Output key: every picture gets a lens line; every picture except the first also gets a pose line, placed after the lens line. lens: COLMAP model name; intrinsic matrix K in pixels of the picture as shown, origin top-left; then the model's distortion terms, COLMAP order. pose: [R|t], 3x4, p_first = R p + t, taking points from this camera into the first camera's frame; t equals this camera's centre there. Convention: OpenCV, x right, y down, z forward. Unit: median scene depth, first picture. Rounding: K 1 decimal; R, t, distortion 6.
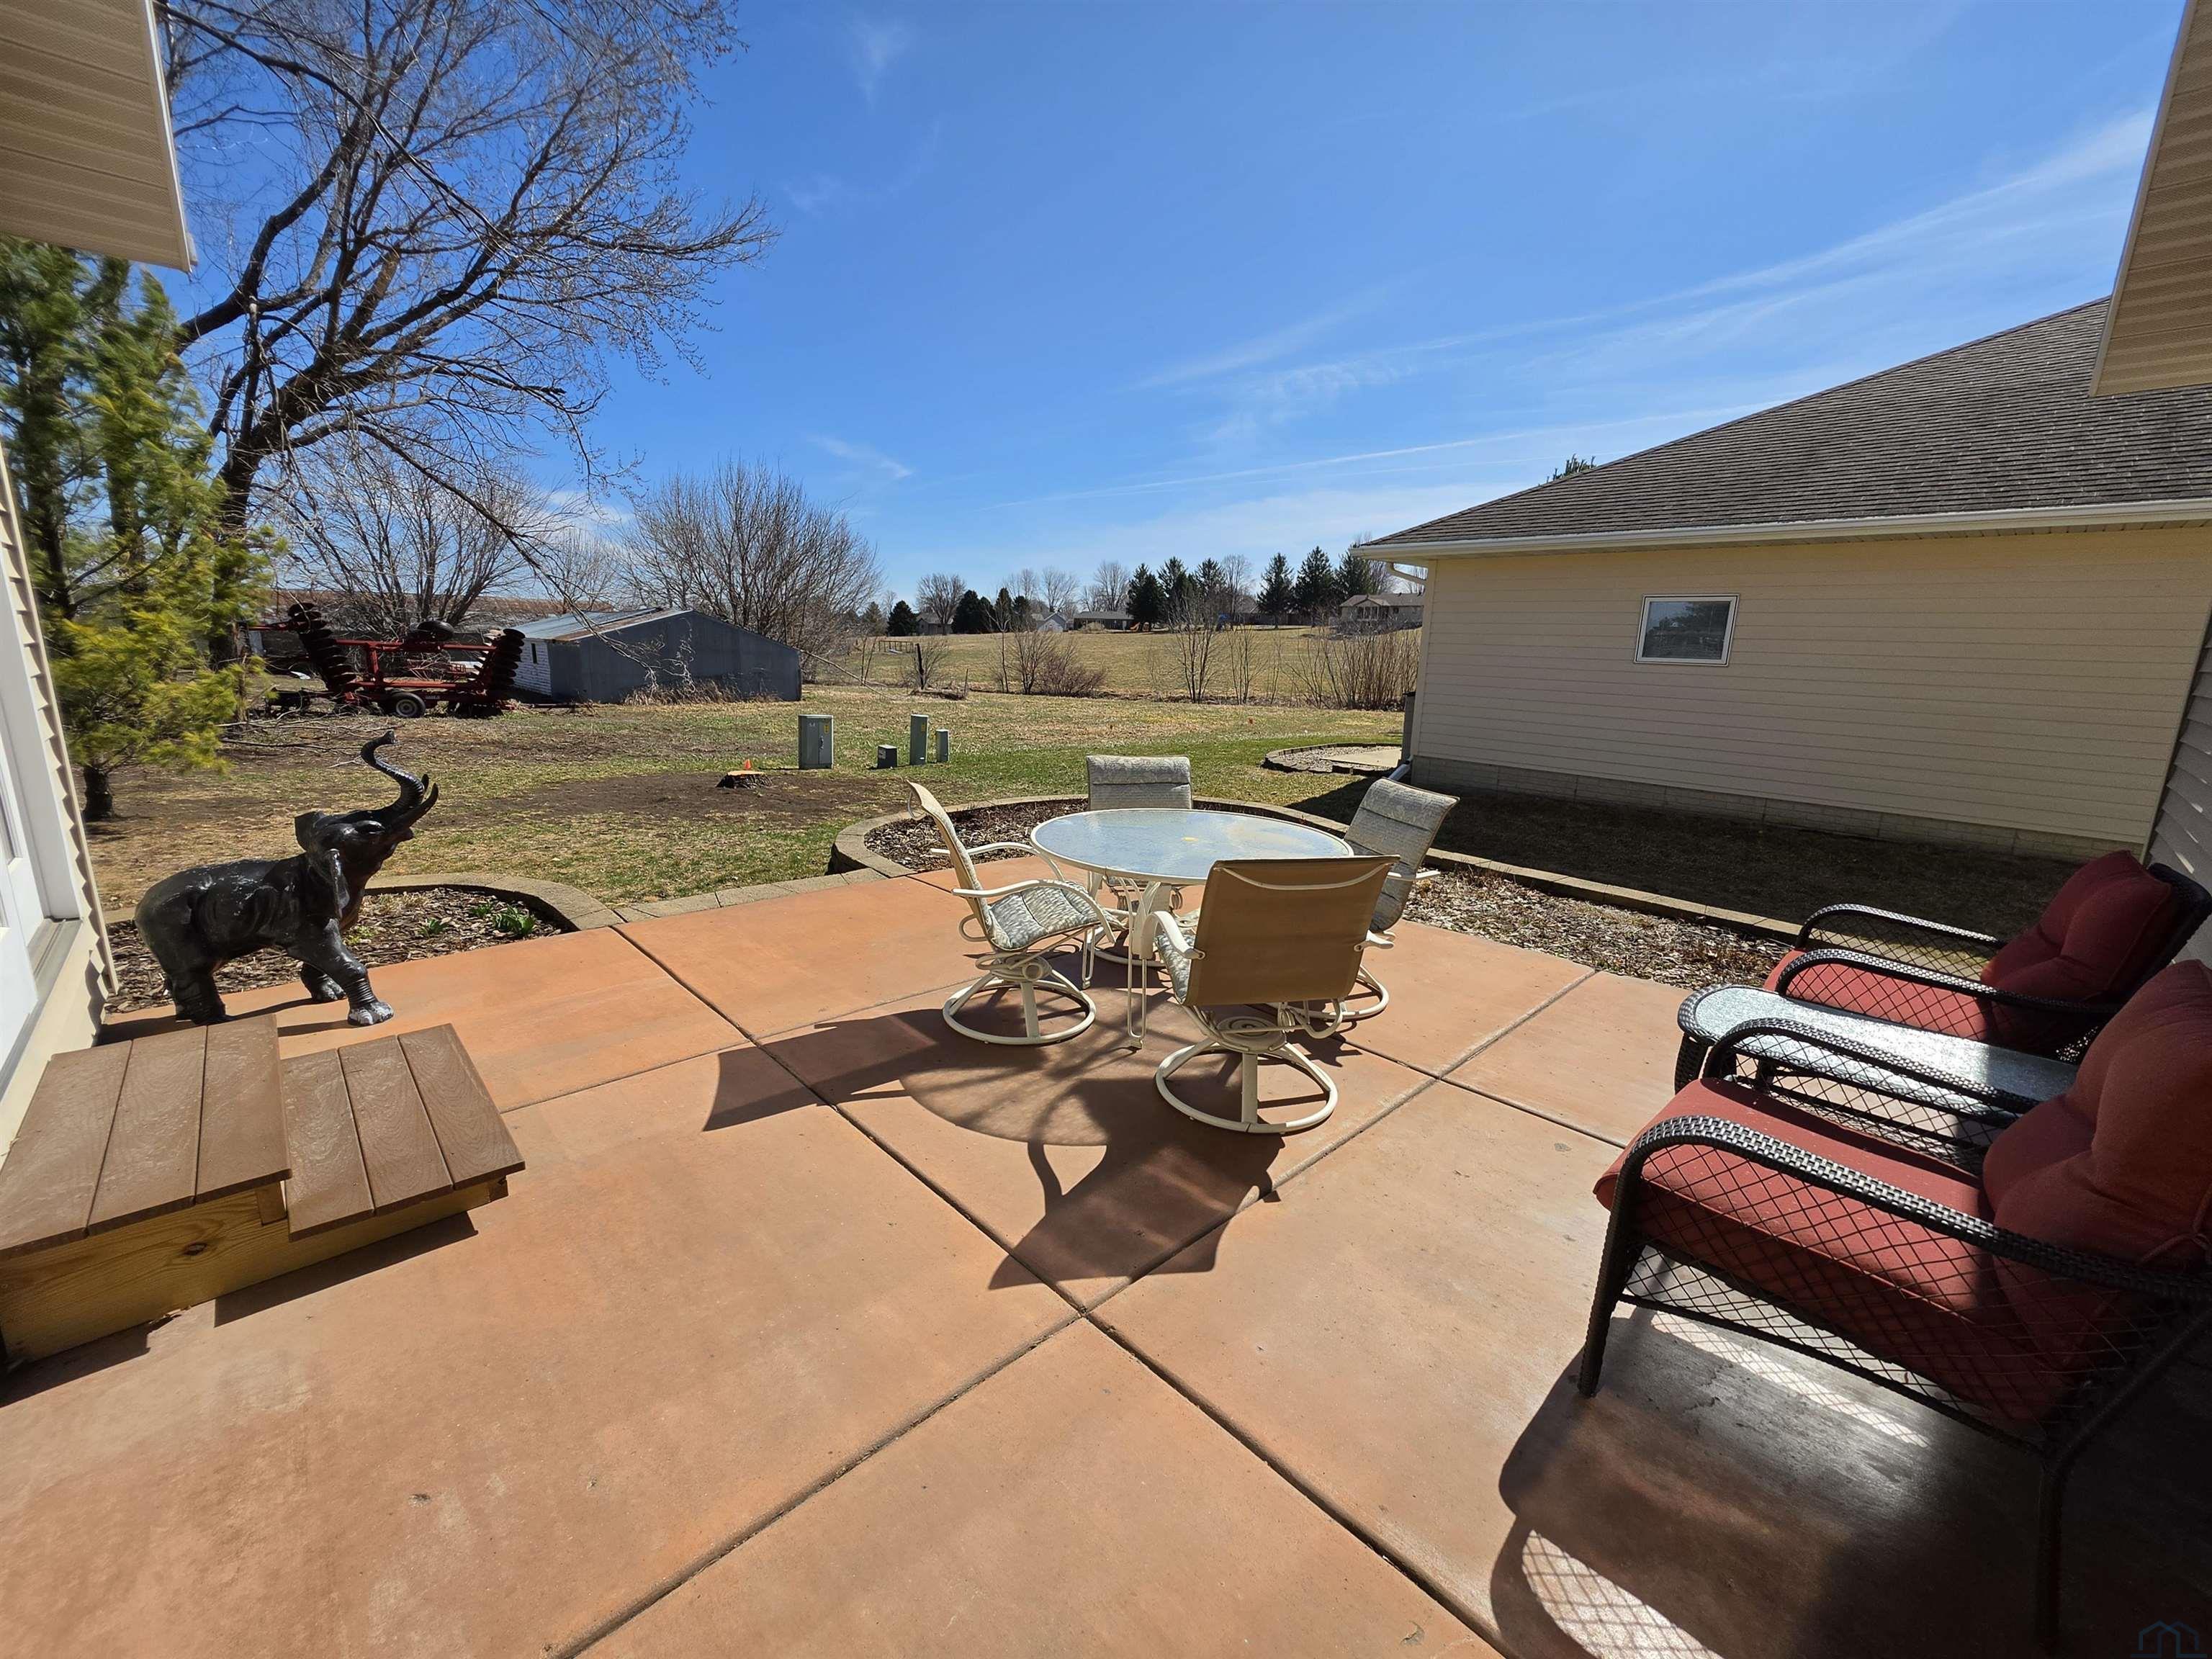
lens RADIAL K [[883.8, 0, 1103.8], [0, 883.8, 822.4], [0, 0, 1]] dist [-0.001837, 0.000153]
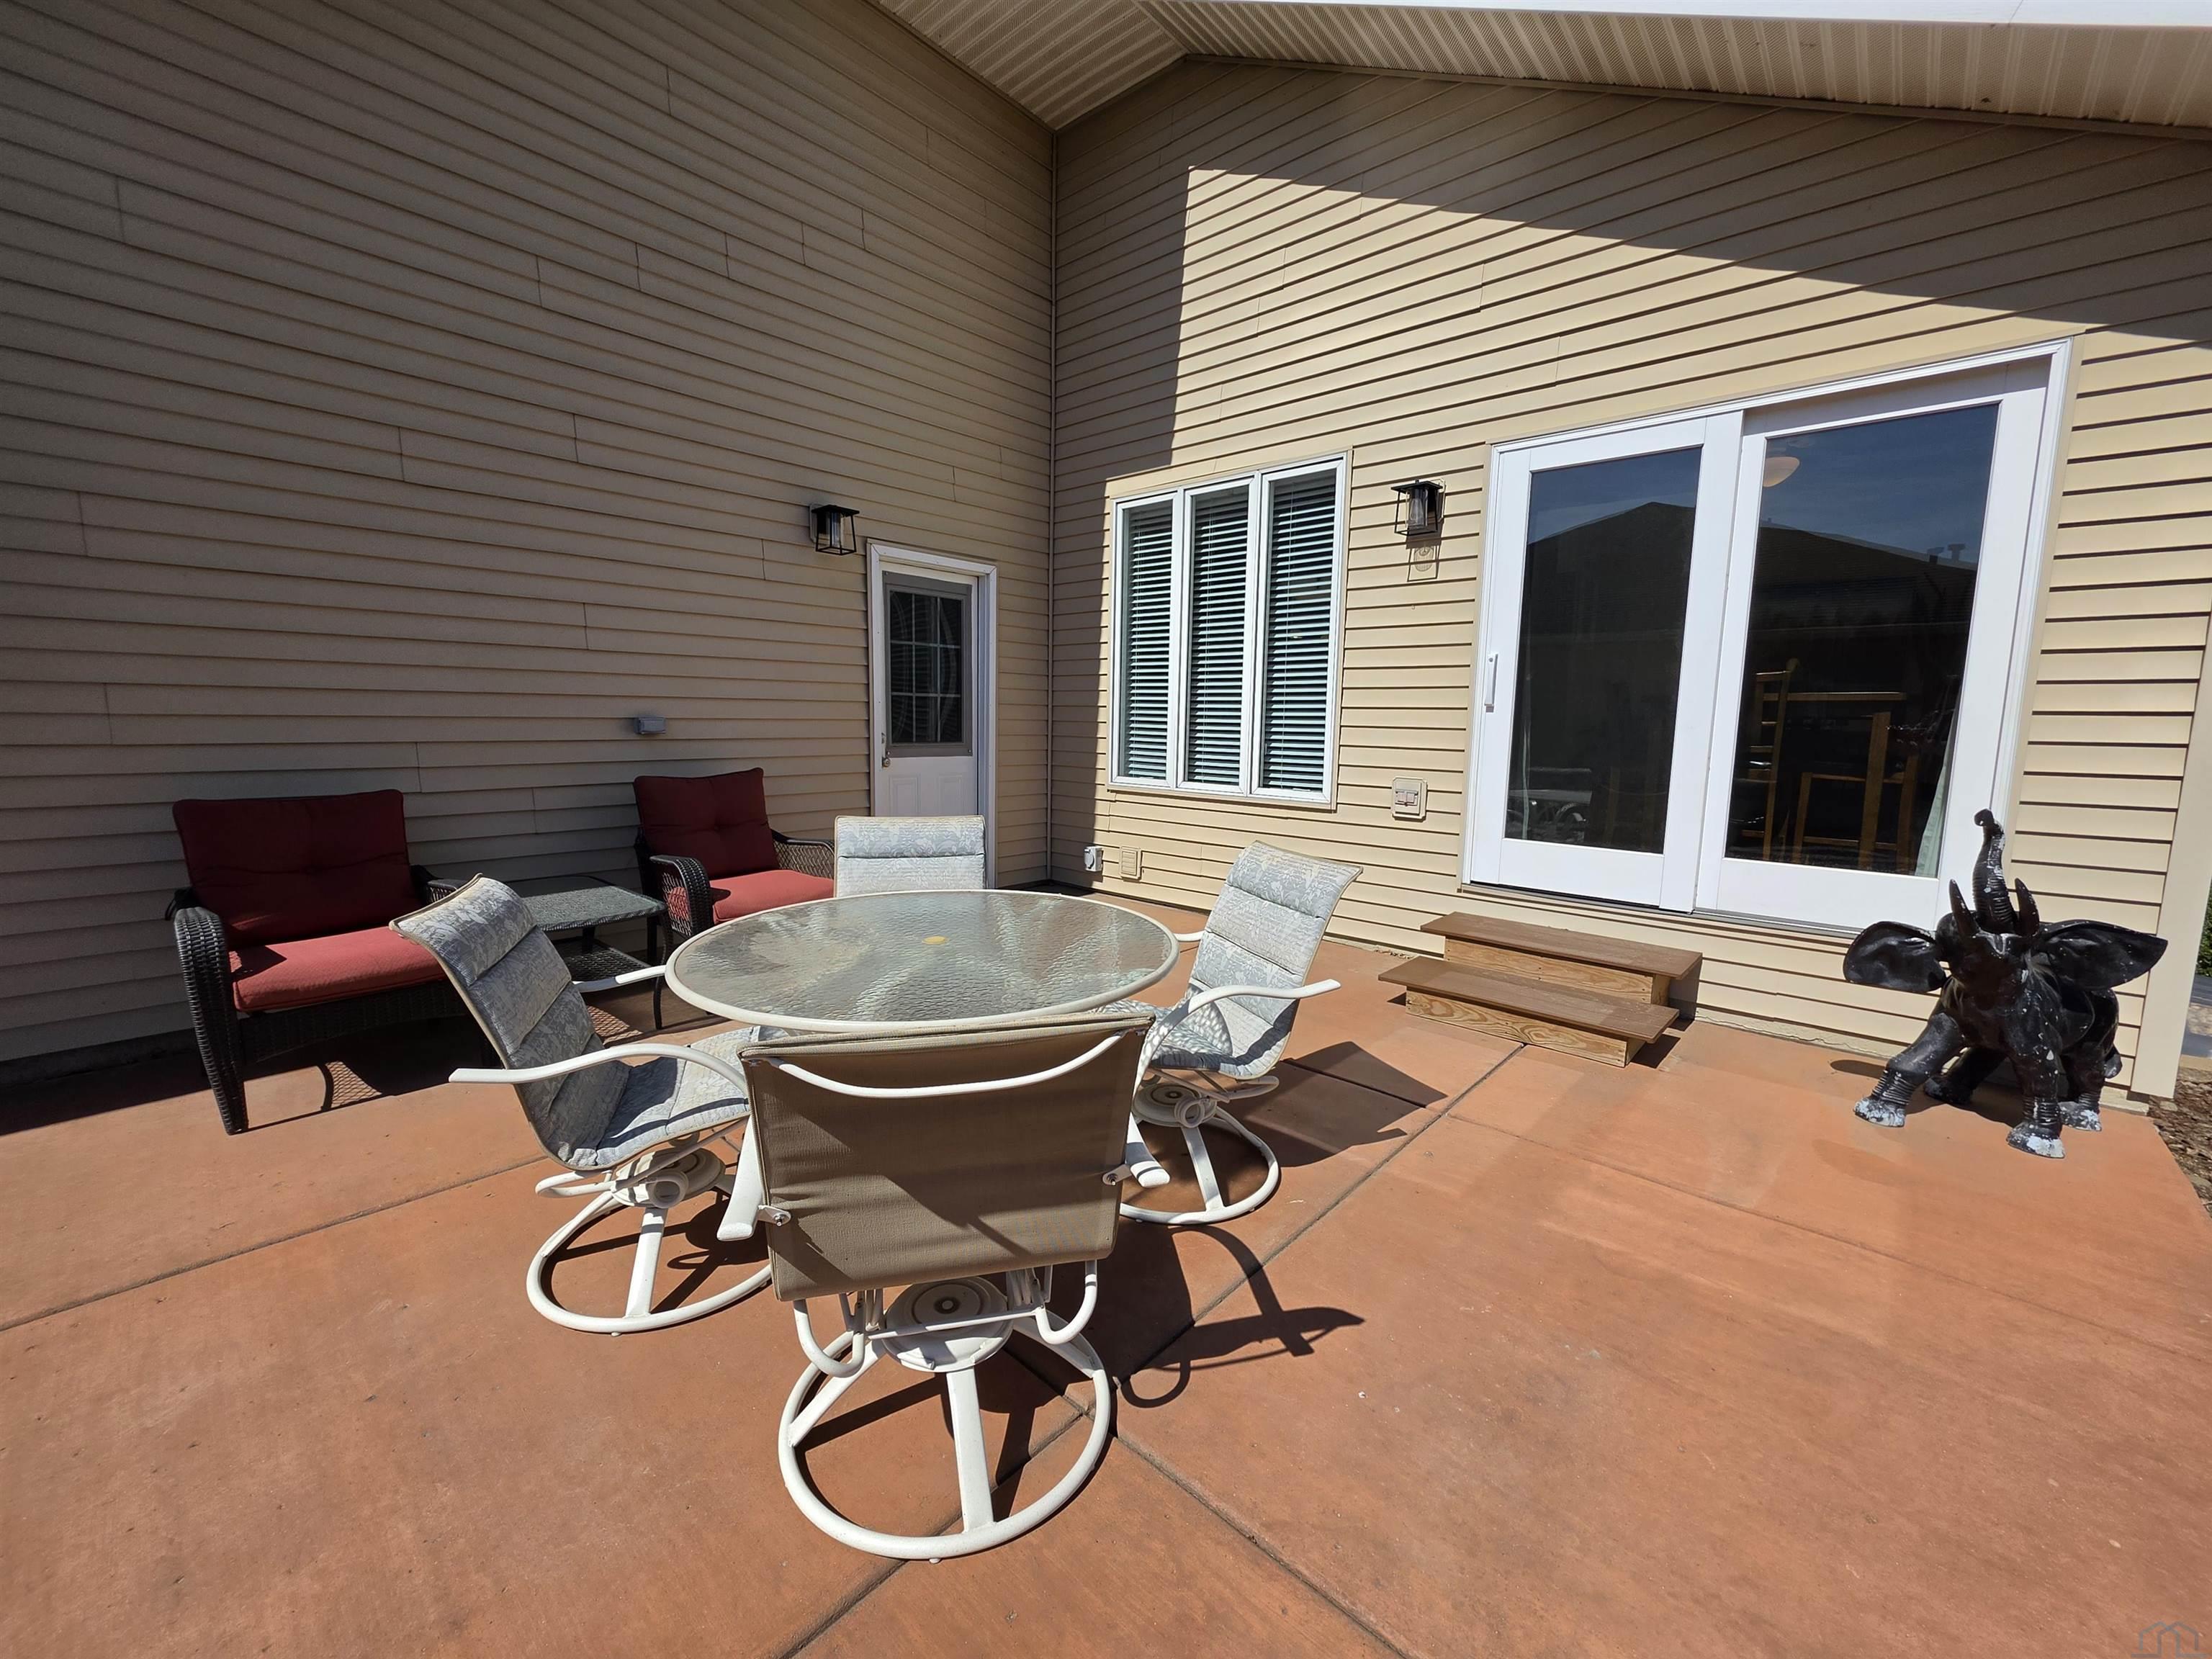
lens RADIAL K [[883.8, 0, 1103.8], [0, 883.8, 822.4], [0, 0, 1]] dist [-0.001837, 0.000153]
pose [[-0.996756, -0.035835, -0.072065, 0.031141], [-0.057114, 0.945814, 0.319645, -0.333086], [0.056705, 0.322724, -0.944793, 1.885852]]
